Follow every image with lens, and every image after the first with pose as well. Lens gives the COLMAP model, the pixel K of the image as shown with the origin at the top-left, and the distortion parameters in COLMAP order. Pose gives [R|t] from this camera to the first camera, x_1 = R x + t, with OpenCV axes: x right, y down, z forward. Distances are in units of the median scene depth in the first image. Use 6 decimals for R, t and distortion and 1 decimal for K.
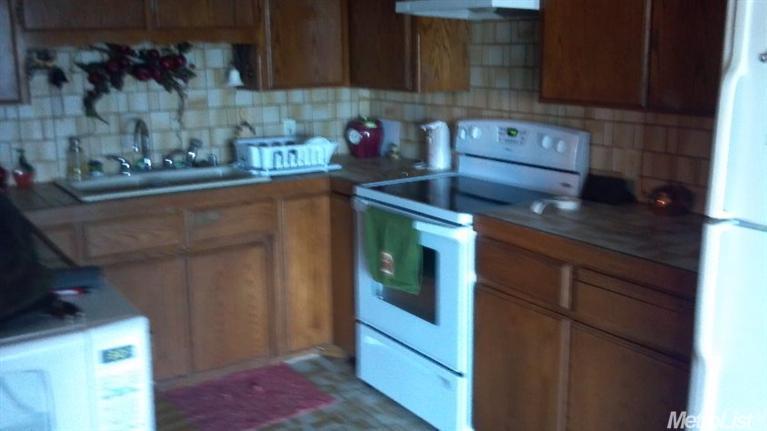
lens RADIAL K [[794.0, 0, 384.4], [0, 794.0, 215.0], [0, 0, 1]] dist [-0.005797, 0.000000]
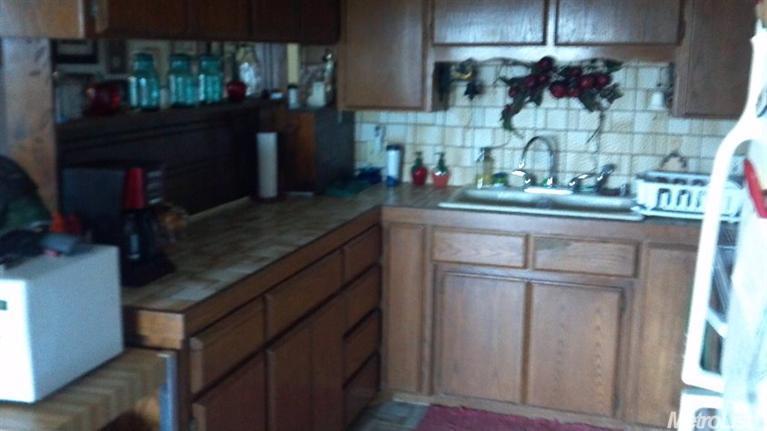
lens RADIAL K [[794.0, 0, 383.8], [0, 794.0, 215.8], [0, 0, 1]] dist [-0.005797, 0.000000]
pose [[0.618107, 0.167773, -0.767982, 0.332534], [-0.186377, 0.980381, 0.064168, -0.049879], [0.763680, 0.103471, 0.637249, 0.228812]]
